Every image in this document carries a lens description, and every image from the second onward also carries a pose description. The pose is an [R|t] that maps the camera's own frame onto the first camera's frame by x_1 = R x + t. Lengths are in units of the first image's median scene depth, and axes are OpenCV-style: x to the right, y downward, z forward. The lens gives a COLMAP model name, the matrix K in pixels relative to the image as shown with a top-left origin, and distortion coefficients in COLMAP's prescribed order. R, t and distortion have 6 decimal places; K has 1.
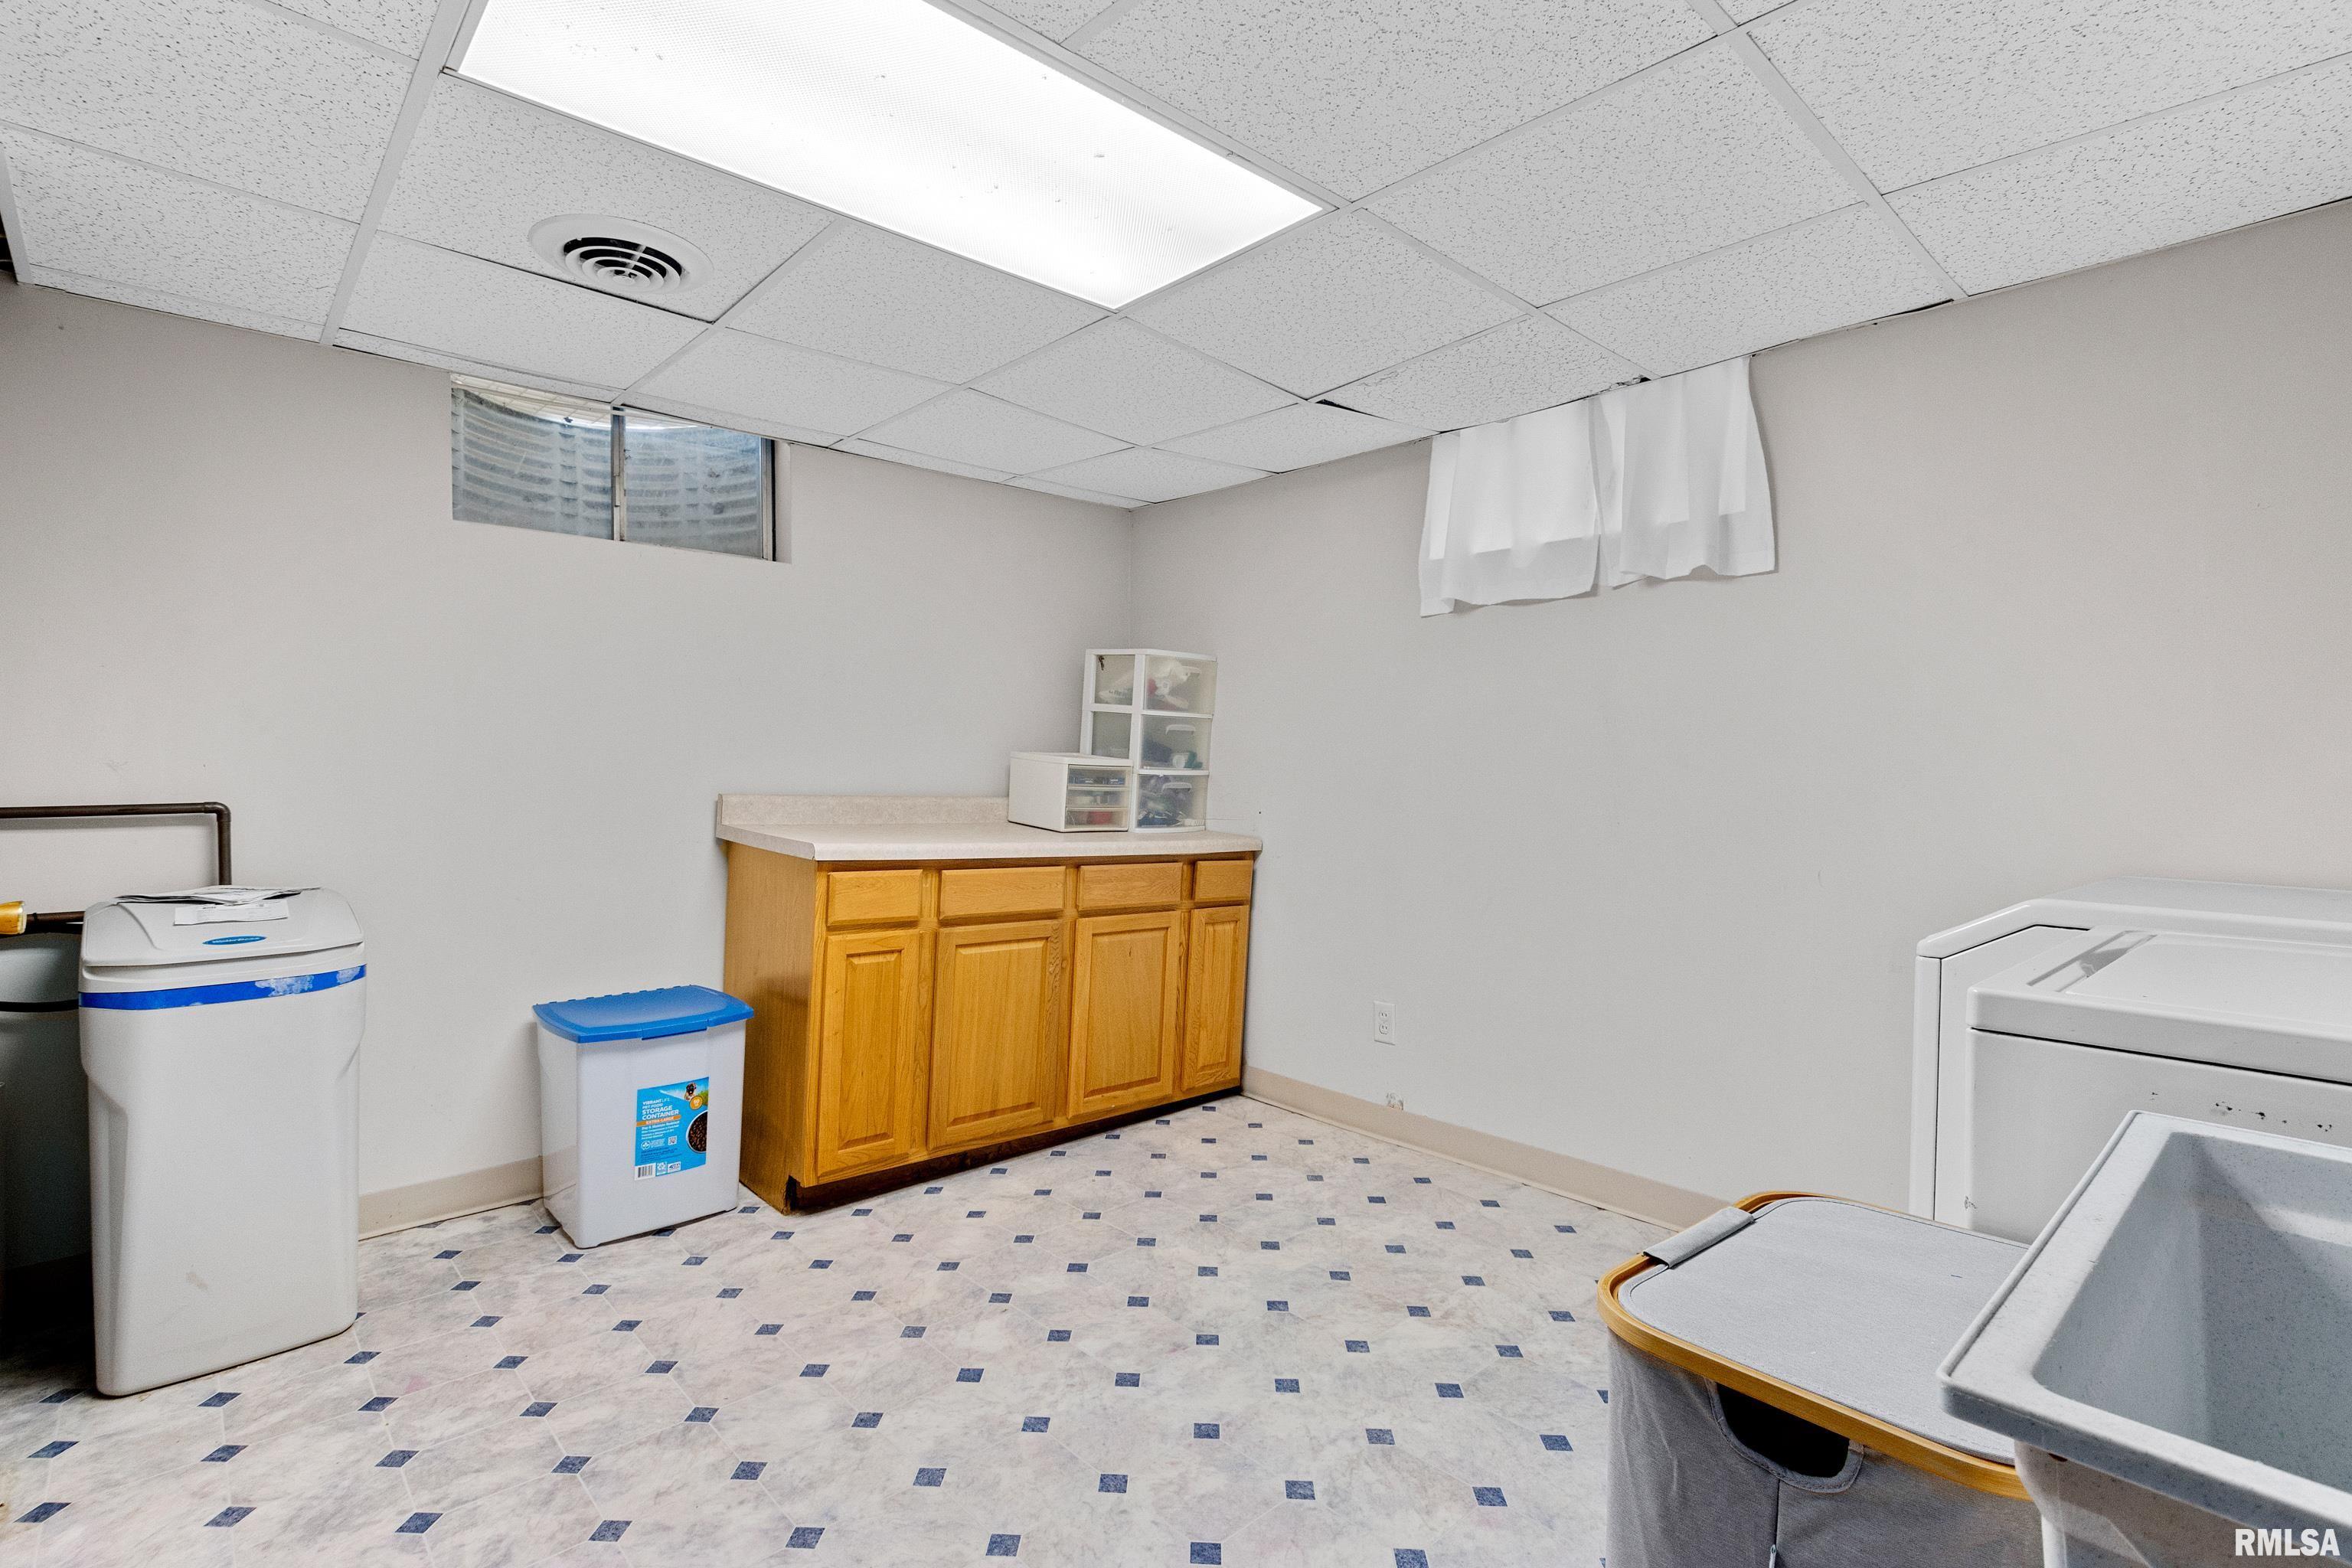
lens RADIAL K [[1105.7, 0, 1156.7], [0, 1105.7, 783.8], [0, 0, 1]] dist [0.000795, -0.001326]
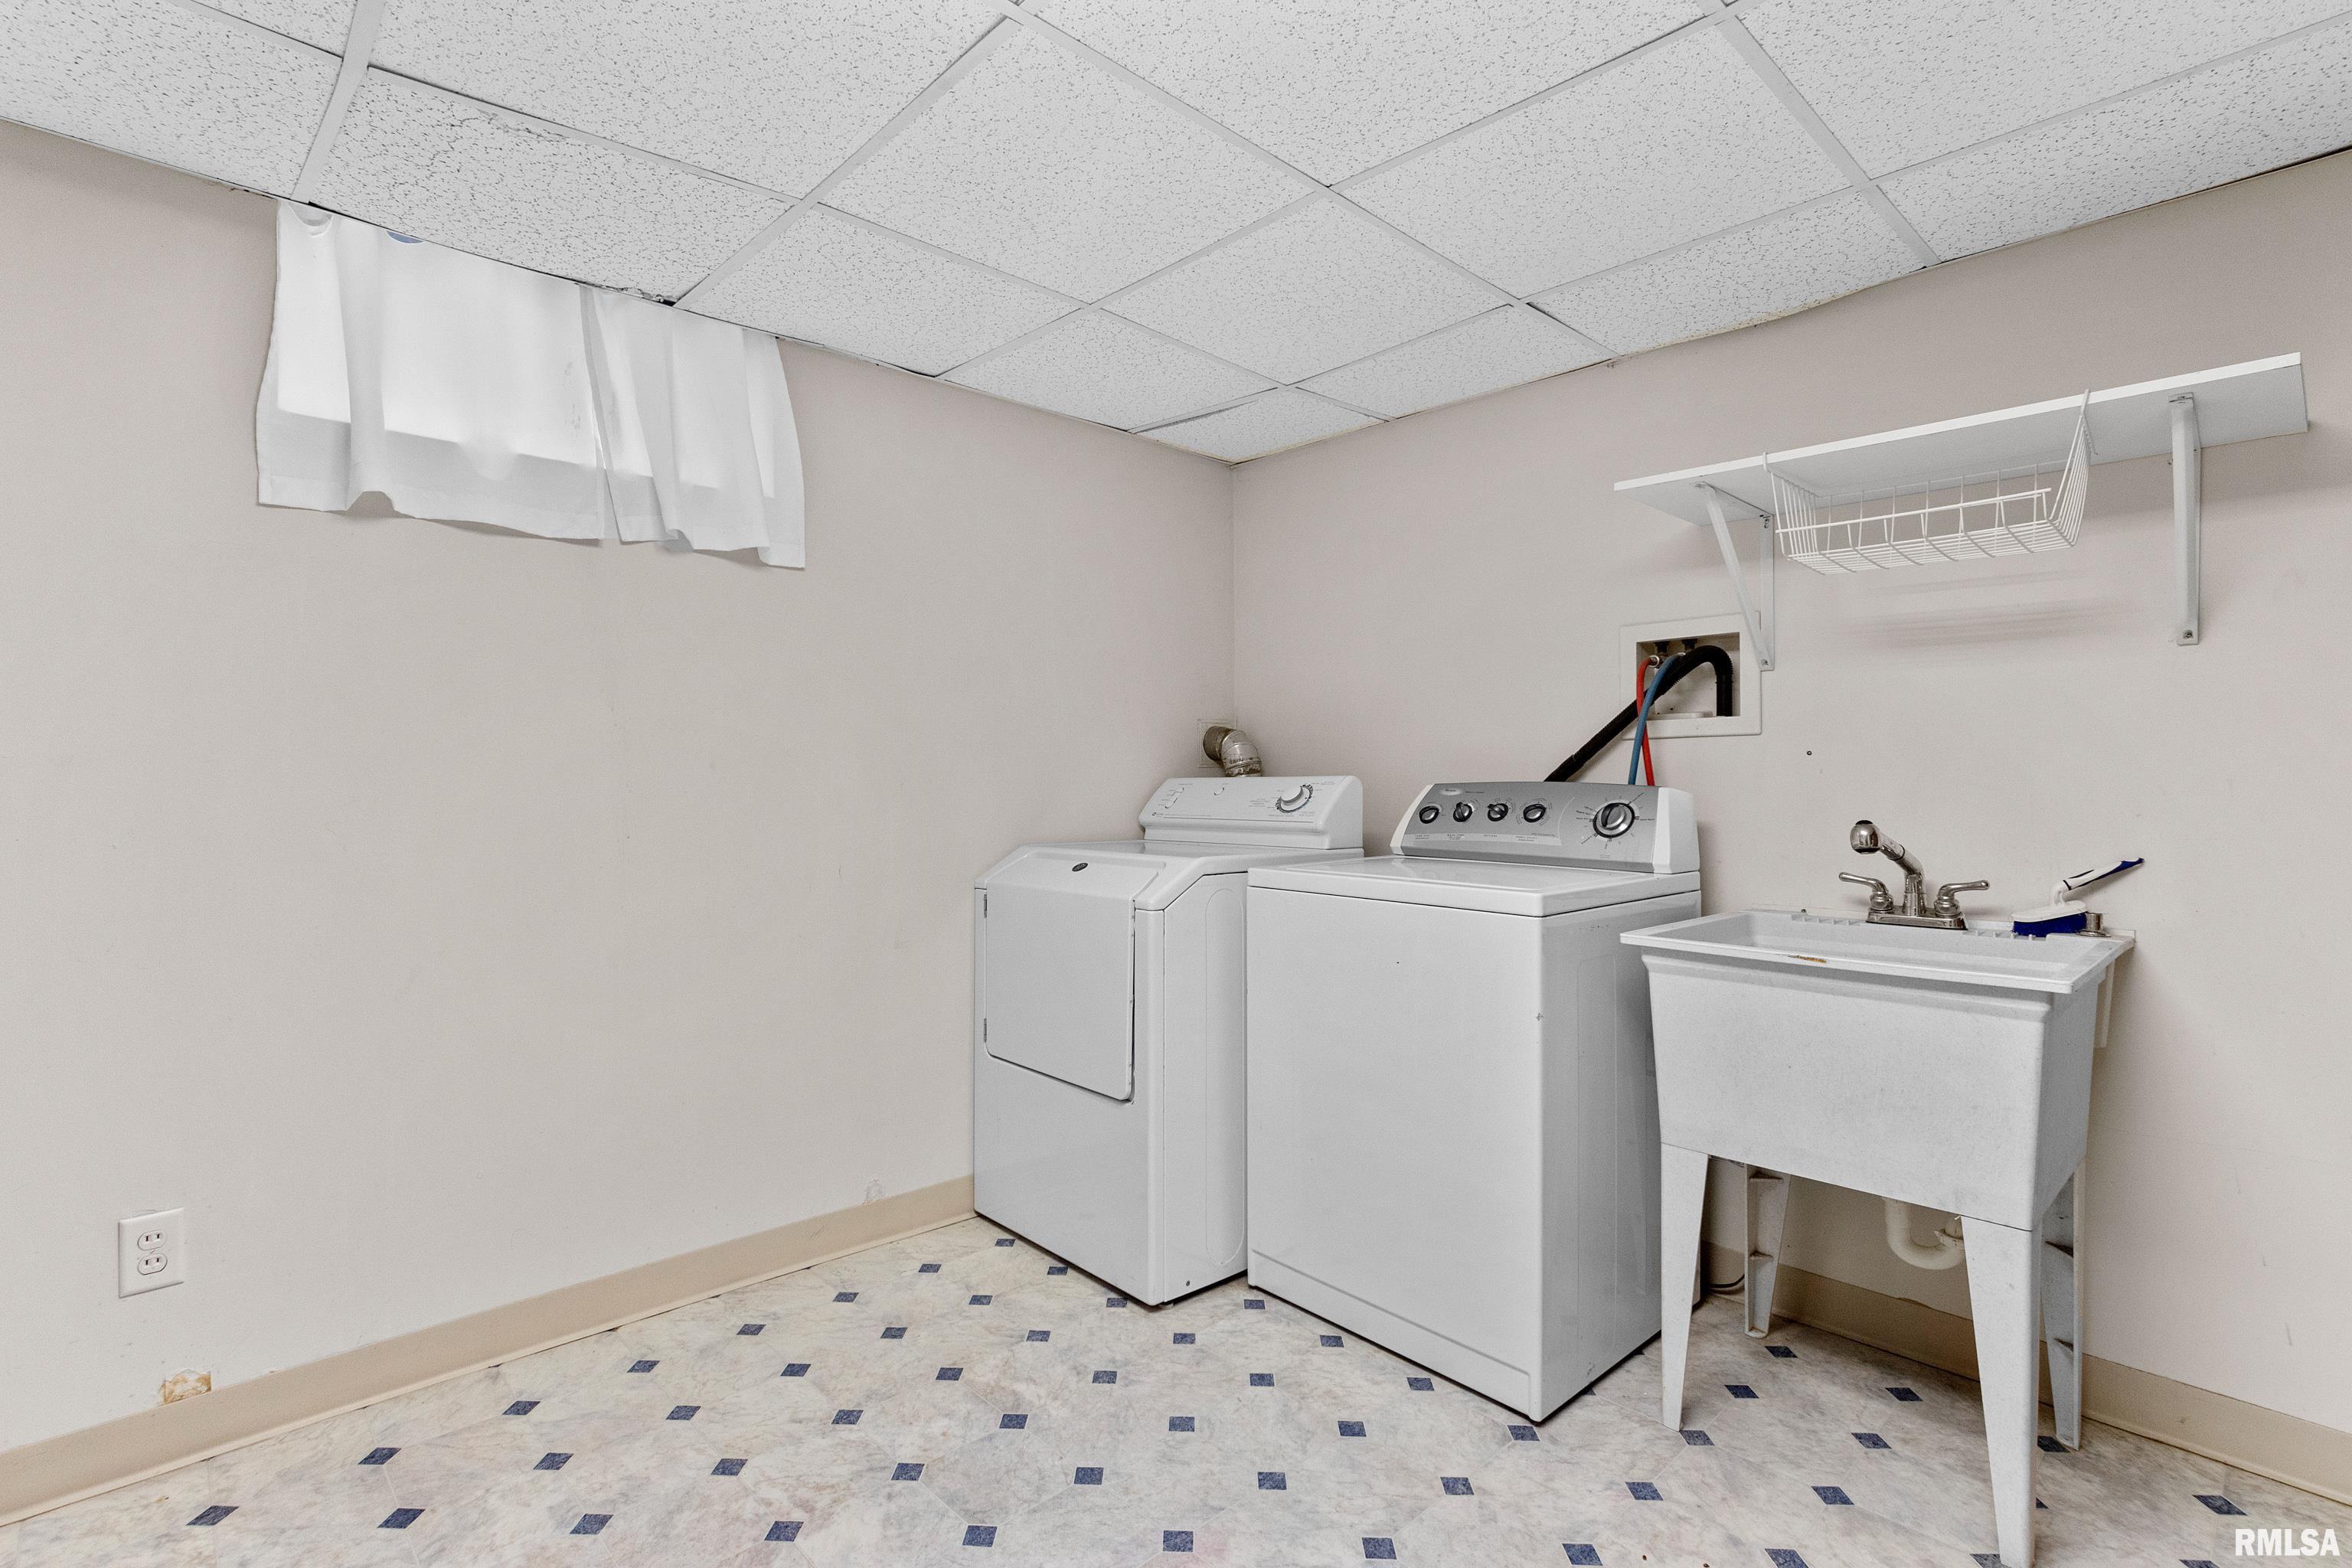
lens RADIAL K [[1105.7, 0, 1155.5], [0, 1105.7, 775.4], [0, 0, 1]] dist [0.000795, -0.001326]
pose [[-0.015343, -0.003579, 0.999876, -0.374035], [0.014676, 0.999885, 0.003804, -0.006018], [-0.999775, 0.014733, -0.015289, 0.602371]]
